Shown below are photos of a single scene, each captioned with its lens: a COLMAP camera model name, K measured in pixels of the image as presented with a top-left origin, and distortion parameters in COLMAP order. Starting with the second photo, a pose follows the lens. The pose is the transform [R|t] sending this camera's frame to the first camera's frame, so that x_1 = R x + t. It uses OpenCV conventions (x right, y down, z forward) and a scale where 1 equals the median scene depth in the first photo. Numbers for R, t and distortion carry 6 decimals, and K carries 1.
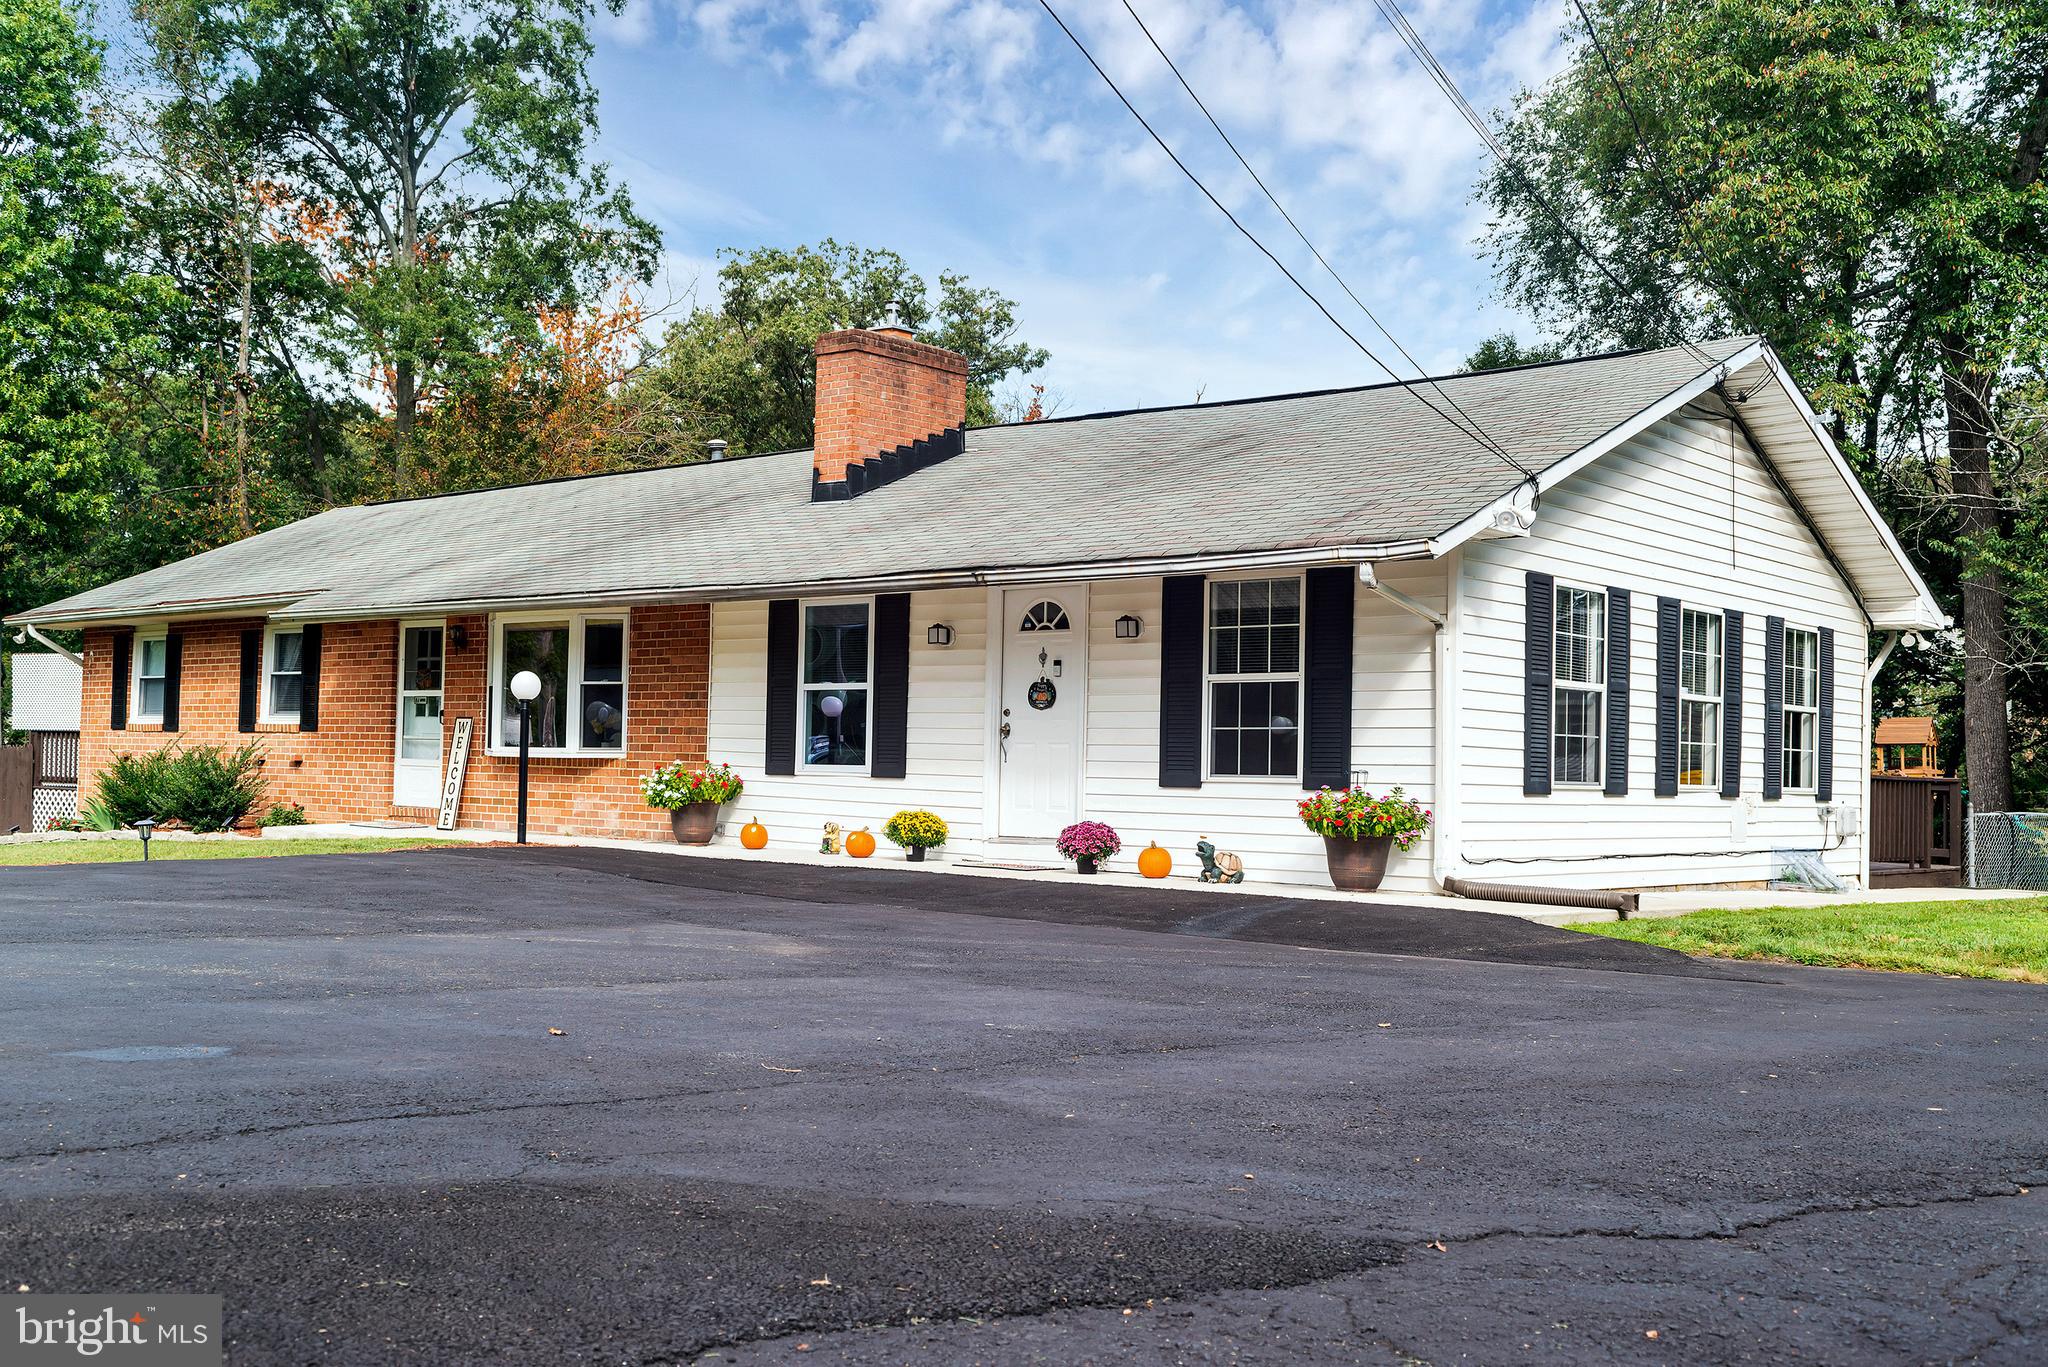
lens RADIAL K [[2054.8, 0, 1022.7], [0, 2054.8, 681.3], [0, 0, 1]] dist [-0.024849, 0.000000]
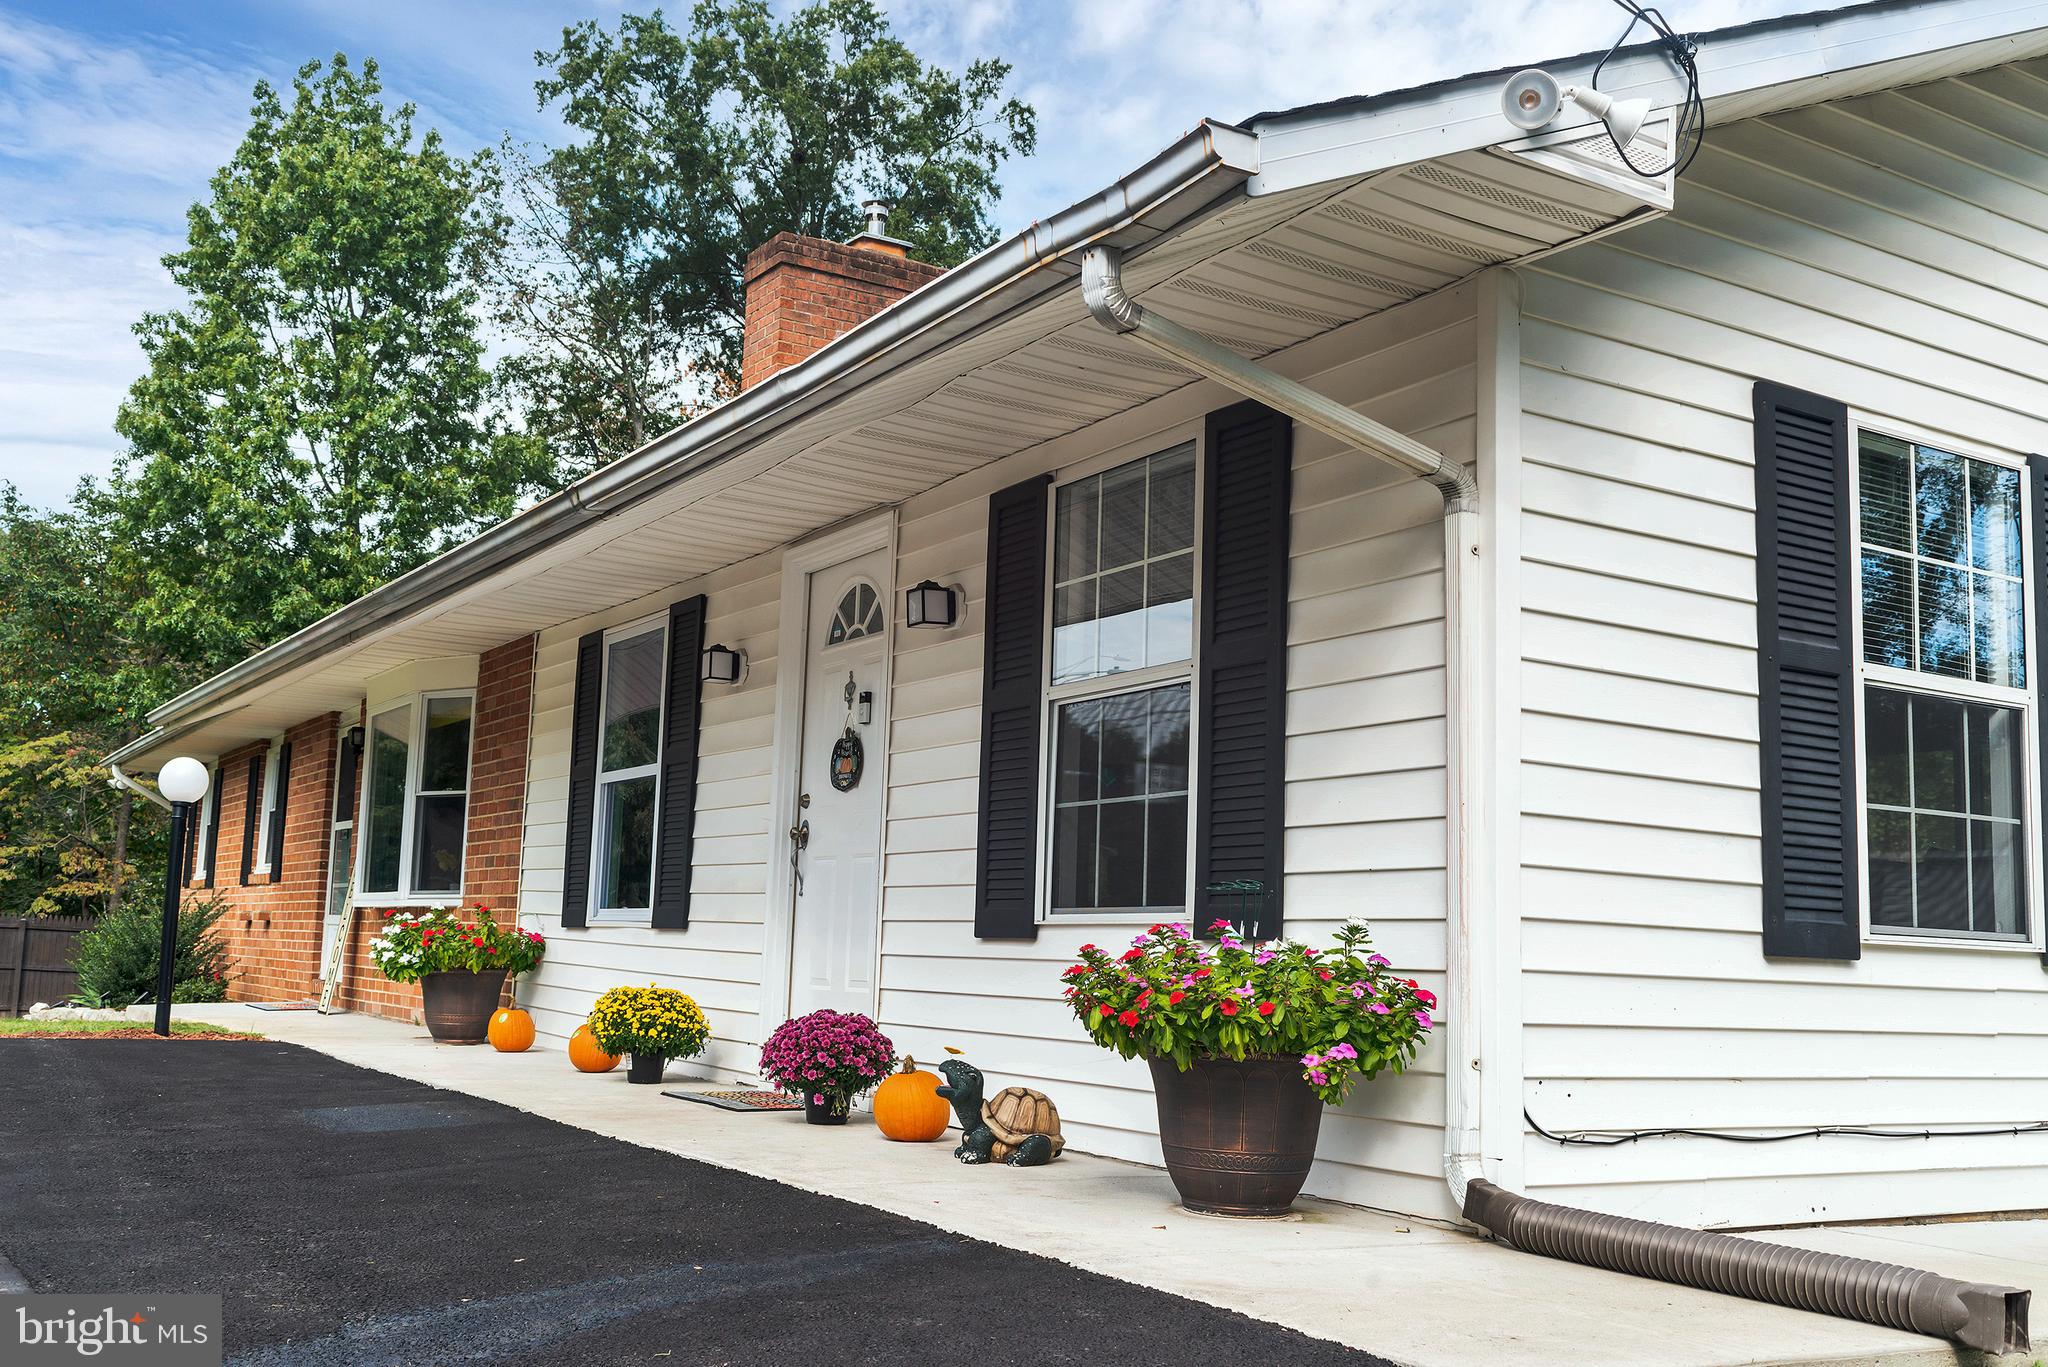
lens RADIAL K [[1955.7, 0, 1019.0], [0, 1955.7, 686.4], [0, 0, 1]] dist [-0.009861, 0.000000]
pose [[0.954446, -0.031102, -0.296759, 0.162020], [0.000816, 0.994821, -0.101639, 0.030834], [0.298383, 0.096767, 0.949528, 0.449145]]
